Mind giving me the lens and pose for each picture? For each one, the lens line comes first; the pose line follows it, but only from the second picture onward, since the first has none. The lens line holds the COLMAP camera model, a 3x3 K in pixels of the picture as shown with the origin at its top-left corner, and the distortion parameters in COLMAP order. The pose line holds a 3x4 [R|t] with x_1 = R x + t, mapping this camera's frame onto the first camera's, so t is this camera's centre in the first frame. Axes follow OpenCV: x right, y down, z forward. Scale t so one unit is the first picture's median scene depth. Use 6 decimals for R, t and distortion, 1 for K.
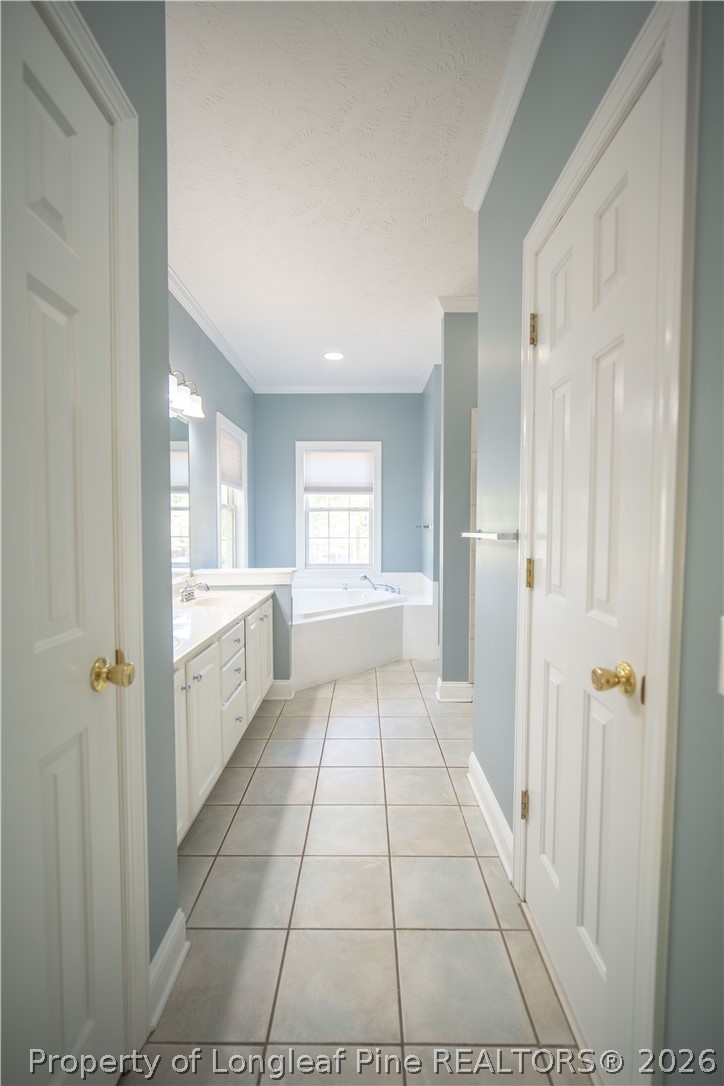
lens RADIAL K [[469.4, 0, 362.0], [0, 469.4, 543.0], [0, 0, 1]] dist [-0.004854, -0.000096]
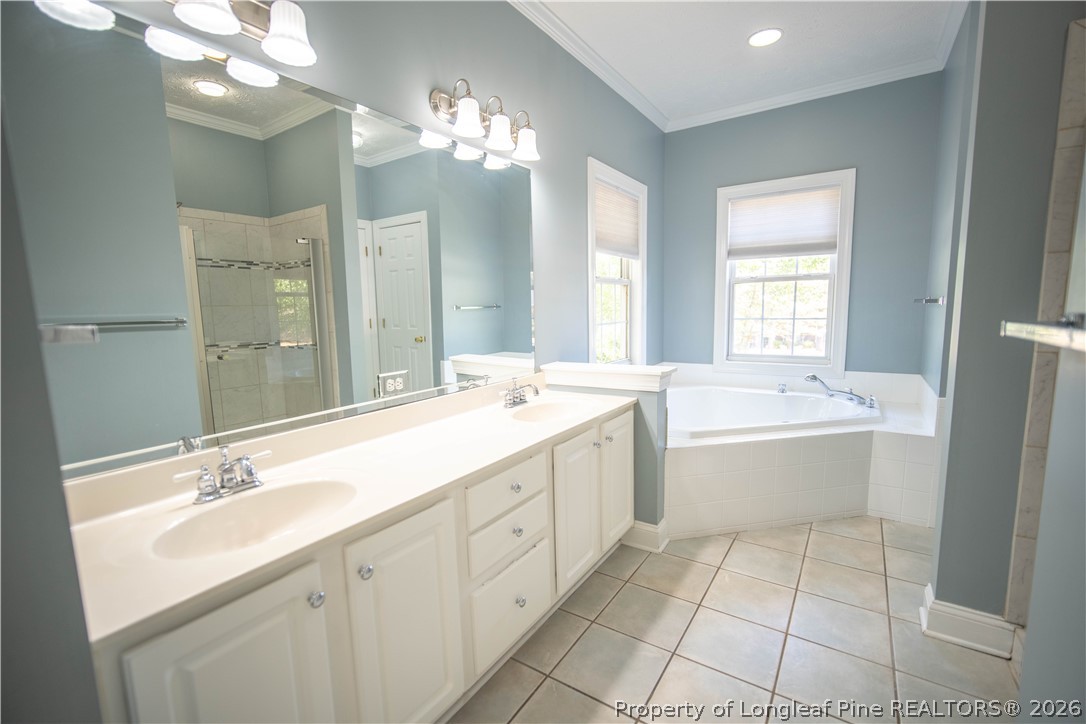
lens RADIAL K [[469.4, 0, 543.8], [0, 469.4, 363.5], [0, 0, 1]] dist [-0.004854, -0.000096]
pose [[0.835222, 0.049969, -0.547638, 0.059909], [0.000459, 0.995799, 0.091560, -0.011536], [0.549913, -0.076724, 0.831690, 0.263094]]
